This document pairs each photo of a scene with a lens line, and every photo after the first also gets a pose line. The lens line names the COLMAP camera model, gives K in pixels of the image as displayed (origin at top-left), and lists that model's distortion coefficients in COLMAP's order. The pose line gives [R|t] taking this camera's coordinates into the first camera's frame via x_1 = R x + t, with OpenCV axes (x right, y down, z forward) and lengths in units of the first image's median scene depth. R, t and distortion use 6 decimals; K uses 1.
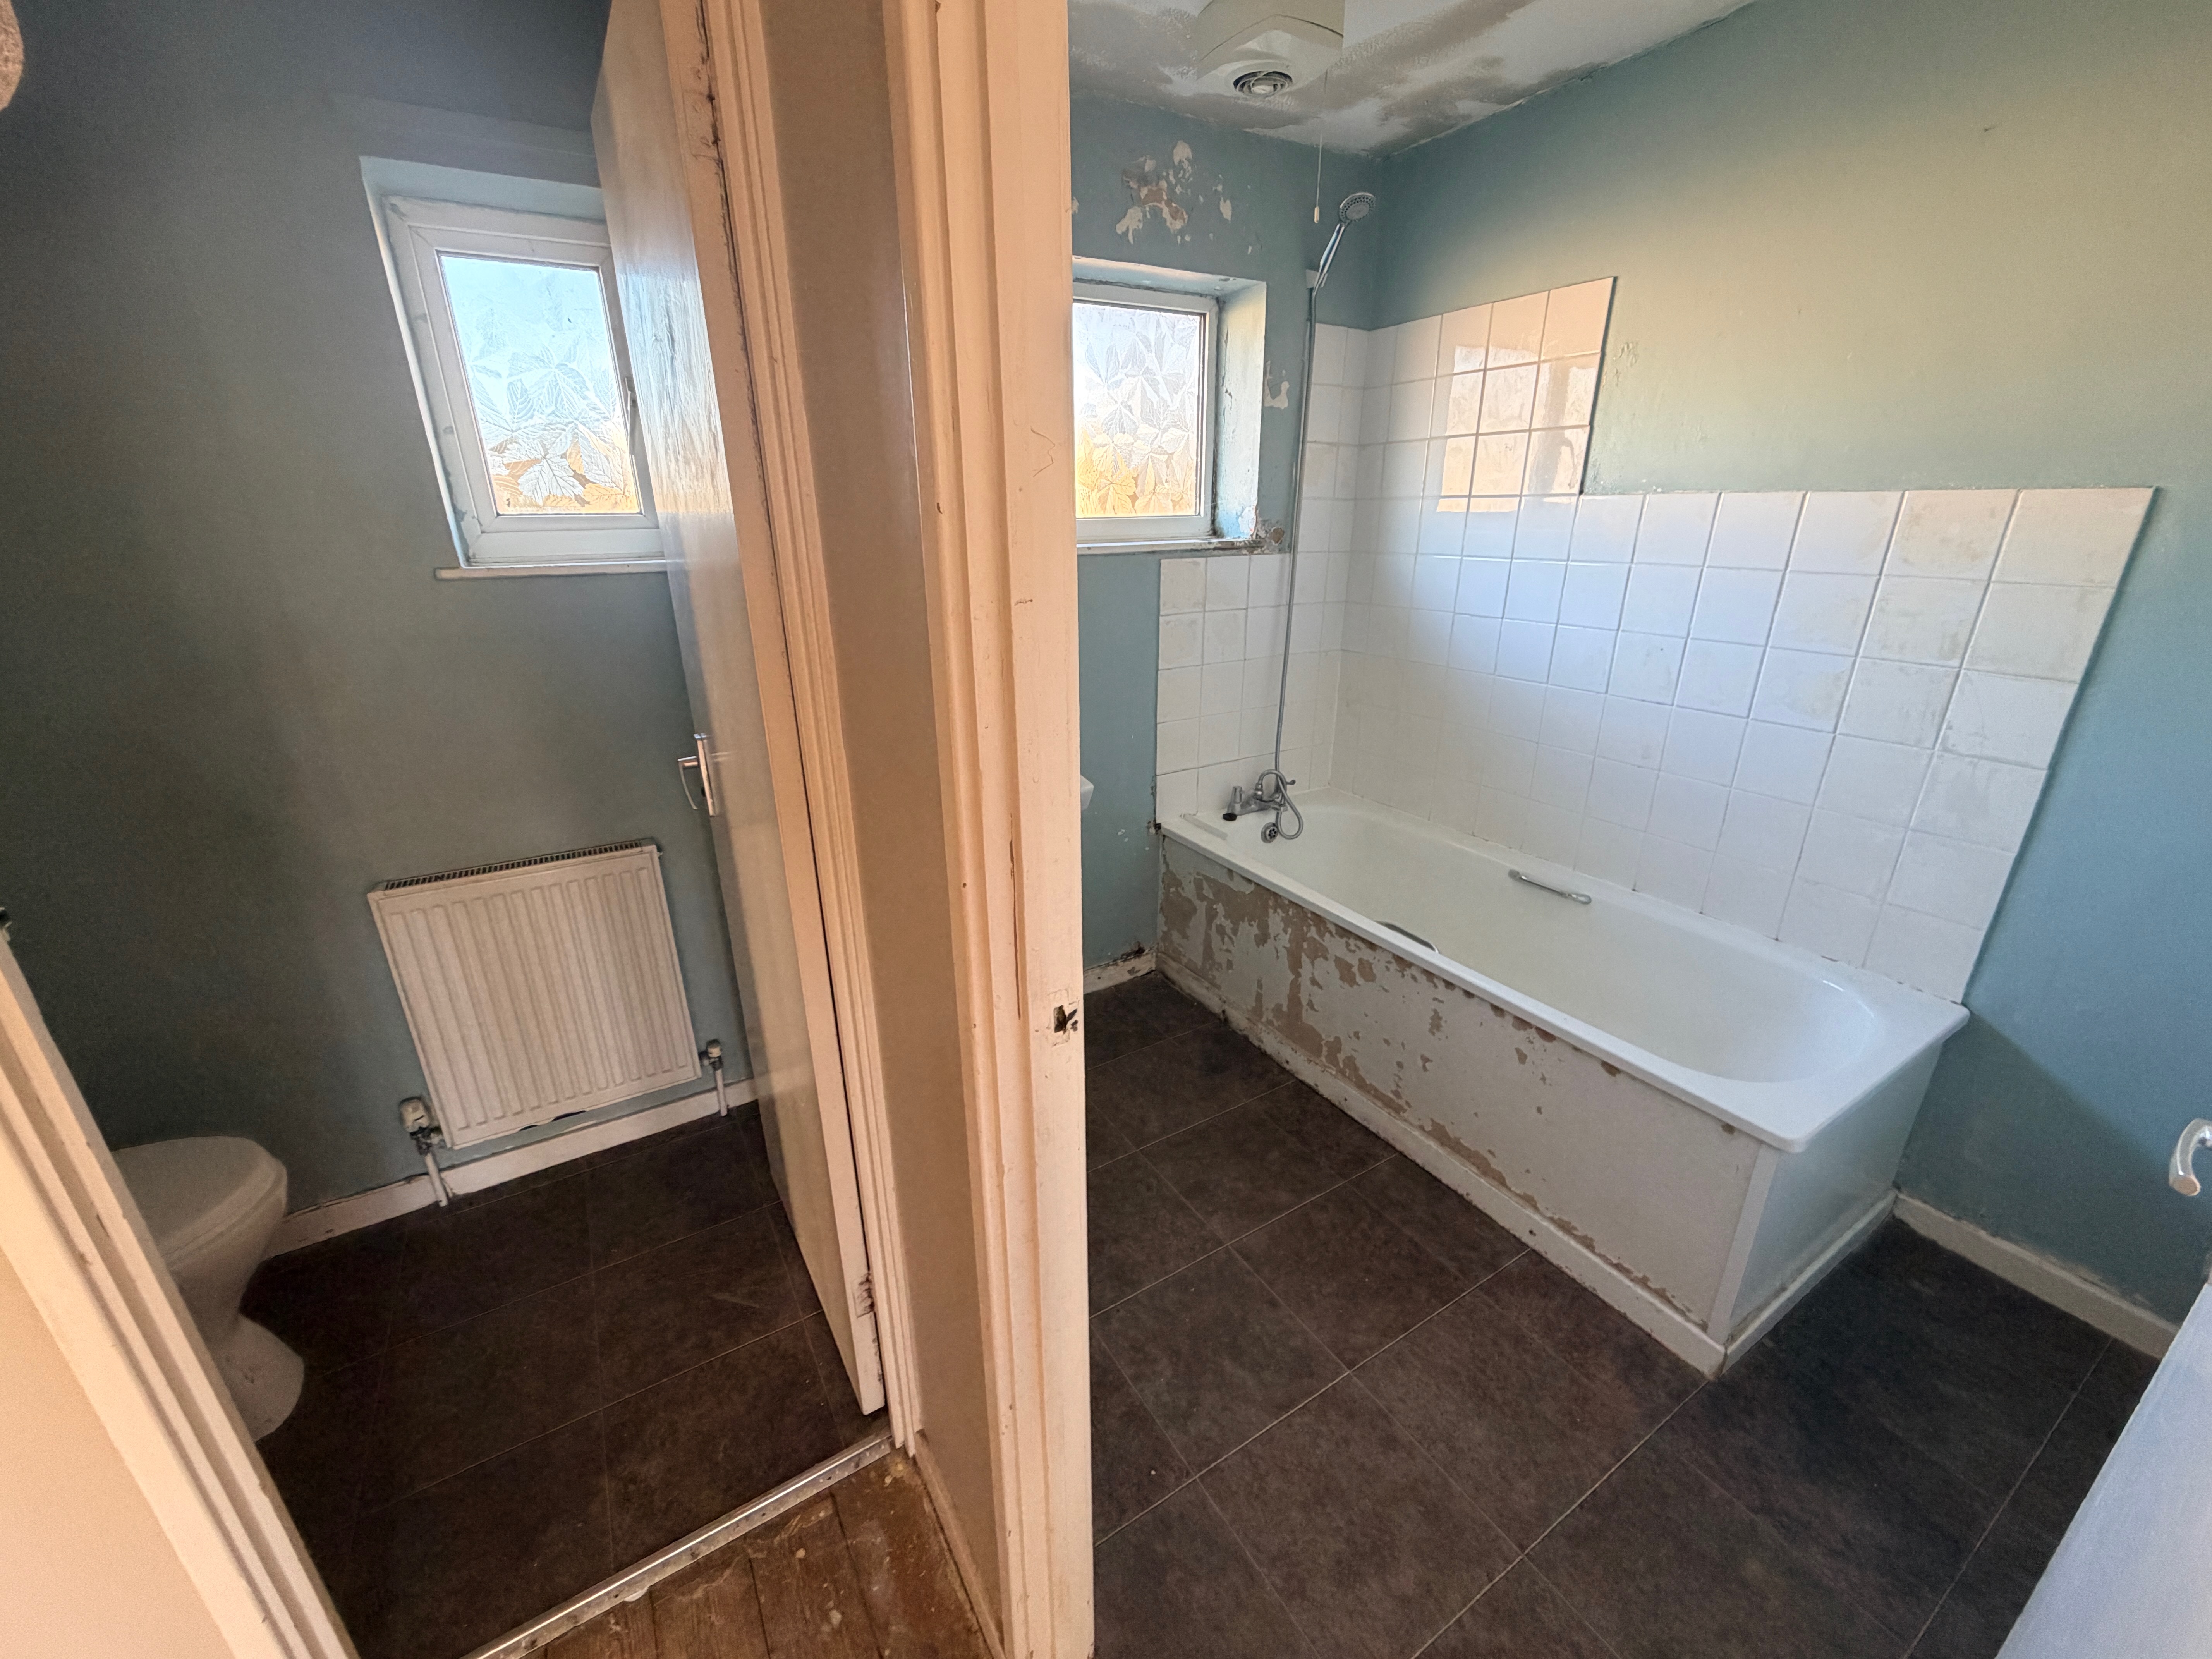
lens RADIAL K [[878.4, 0, 1103.7], [0, 878.4, 830.7], [0, 0, 1]] dist [-0.001609, 0.000313]
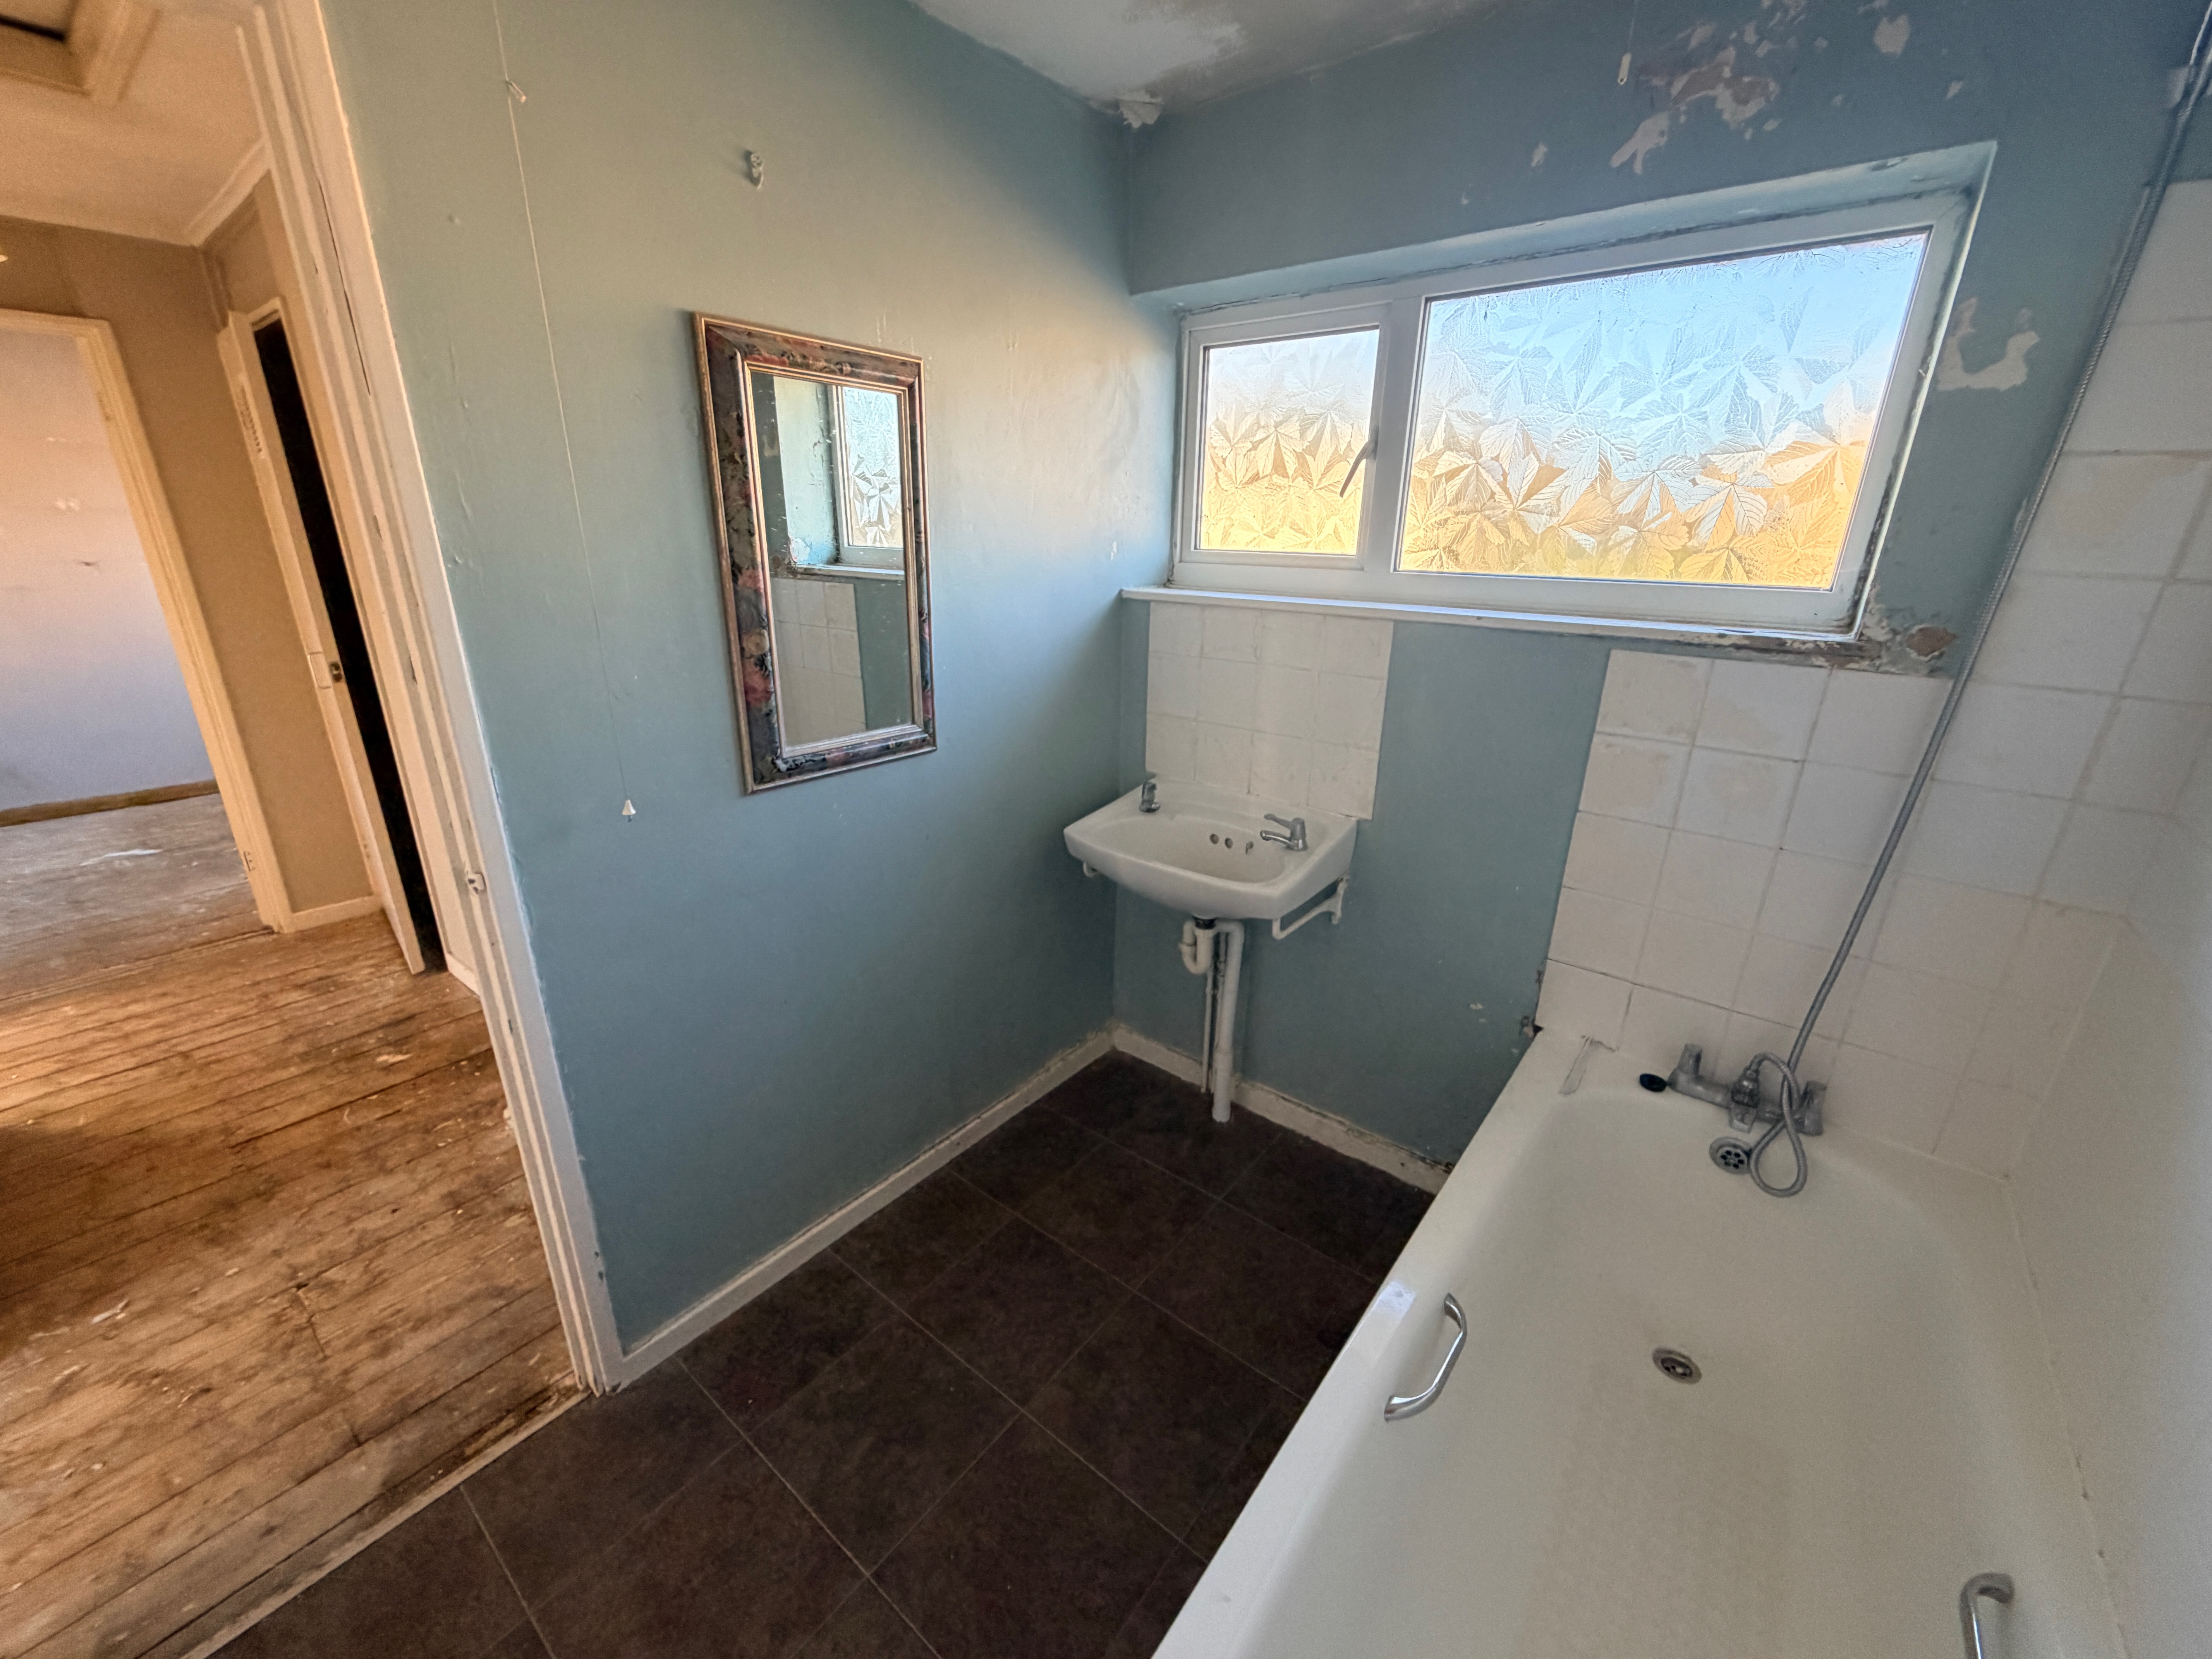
lens RADIAL K [[878.4, 0, 1102.9], [0, 878.4, 828.2], [0, 0, 1]] dist [-0.001609, 0.000313]
pose [[0.335432, 0.326045, -0.883844, 0.544723], [-0.344985, 0.915541, 0.206810, -0.188068], [0.876625, 0.235542, 0.419582, 0.419215]]
